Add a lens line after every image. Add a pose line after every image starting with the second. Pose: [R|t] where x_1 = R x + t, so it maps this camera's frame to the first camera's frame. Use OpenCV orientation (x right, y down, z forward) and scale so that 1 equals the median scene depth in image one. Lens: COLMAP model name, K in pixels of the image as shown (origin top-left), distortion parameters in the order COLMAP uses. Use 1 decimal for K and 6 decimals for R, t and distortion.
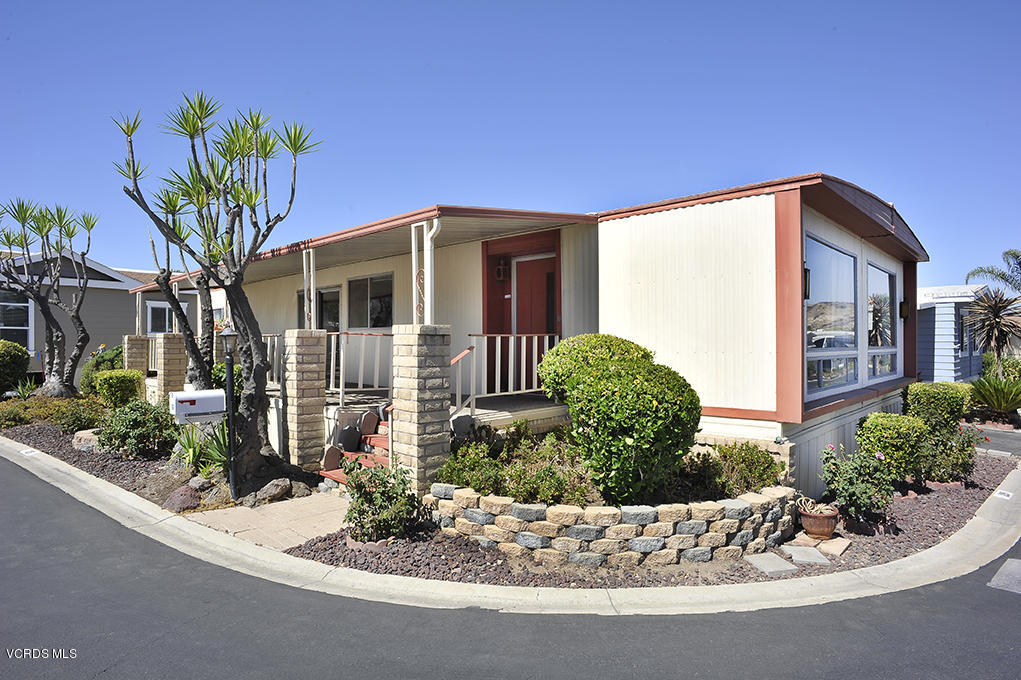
lens RADIAL K [[570.7, 0, 510.5], [0, 570.7, 340.0], [0, 0, 1]] dist [-0.098076, 0.067737]
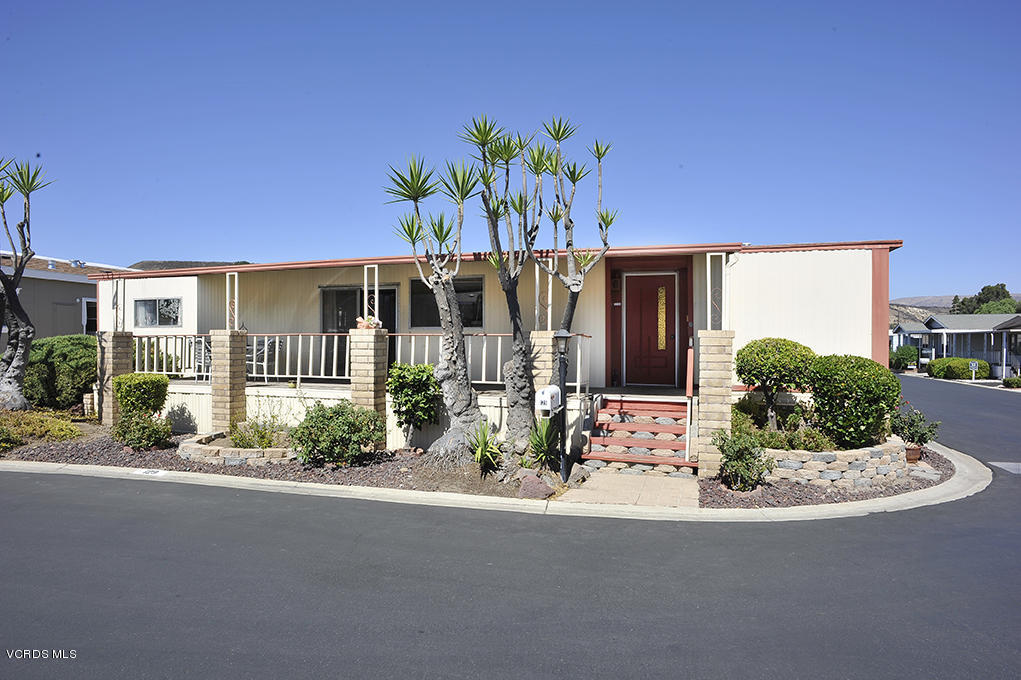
lens RADIAL K [[570.7, 0, 510.5], [0, 570.7, 340.0], [0, 0, 1]] dist [-0.098076, 0.067737]
pose [[0.904511, 0.004989, 0.426421, -0.963337], [-0.006799, 0.999973, 0.002722, -0.003640], [-0.426396, -0.005361, 0.904521, 0.017852]]
